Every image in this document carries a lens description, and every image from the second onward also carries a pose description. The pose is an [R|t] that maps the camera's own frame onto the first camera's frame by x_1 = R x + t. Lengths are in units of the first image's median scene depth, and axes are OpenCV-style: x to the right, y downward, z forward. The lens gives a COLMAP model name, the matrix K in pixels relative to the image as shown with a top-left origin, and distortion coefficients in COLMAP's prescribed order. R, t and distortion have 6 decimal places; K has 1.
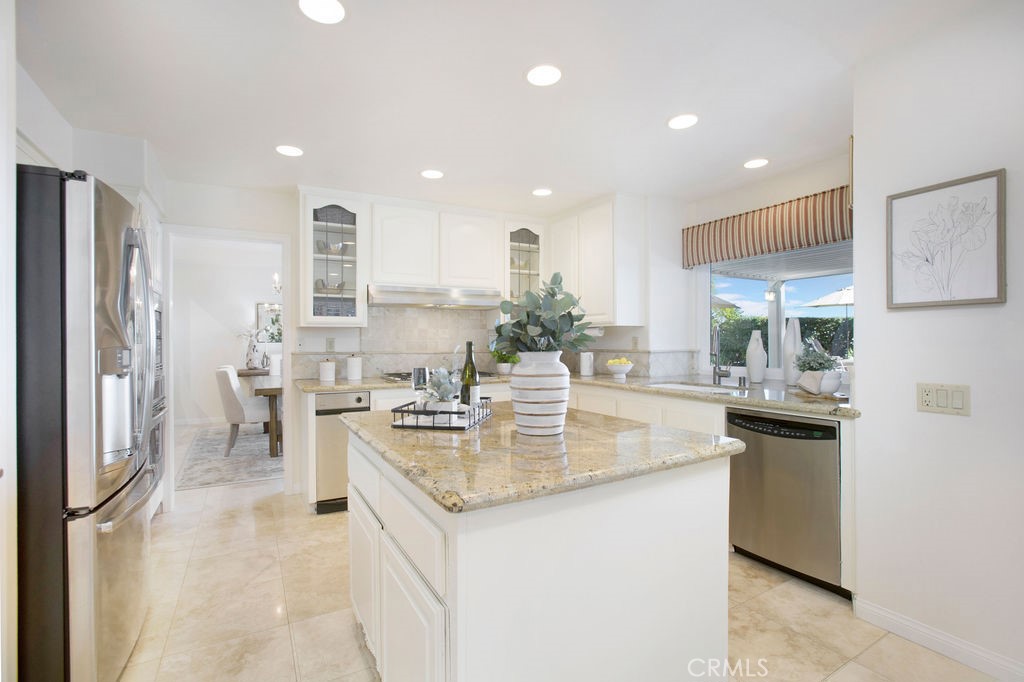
lens RADIAL K [[478.8, 0, 508.8], [0, 478.8, 344.1], [0, 0, 1]] dist [-0.035184, 0.000208]
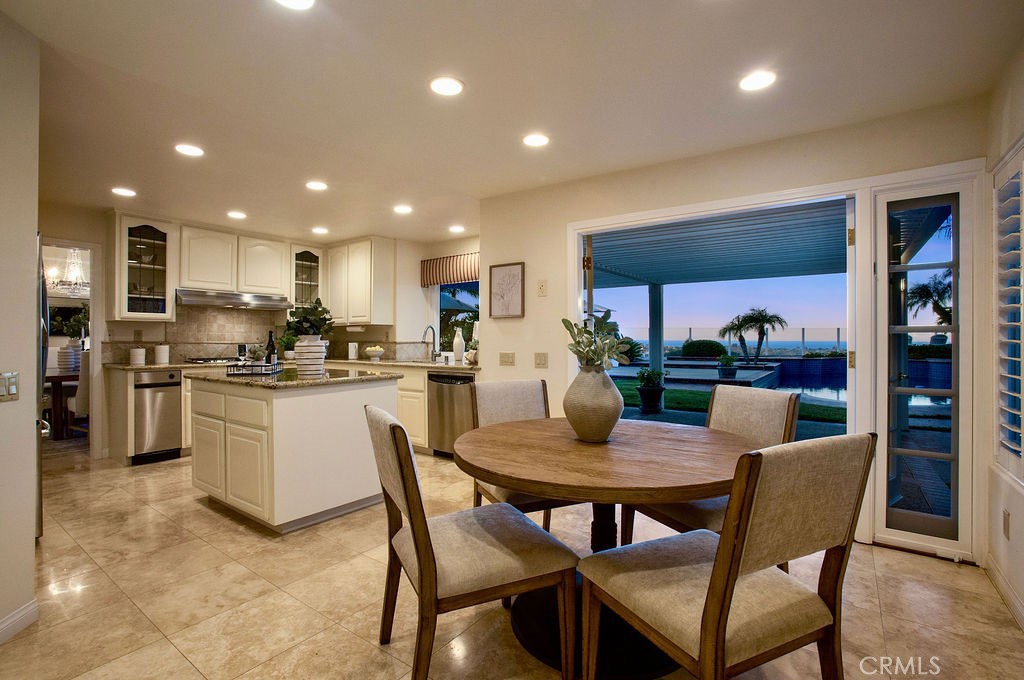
lens RADIAL K [[478.8, 0, 508.8], [0, 478.8, 343.1], [0, 0, 1]] dist [-0.035184, 0.000208]
pose [[0.910560, 0.004276, 0.413354, -0.001398], [-0.003430, 0.999990, -0.002788, 0.022779], [-0.413362, 0.001121, 0.910566, -0.533498]]
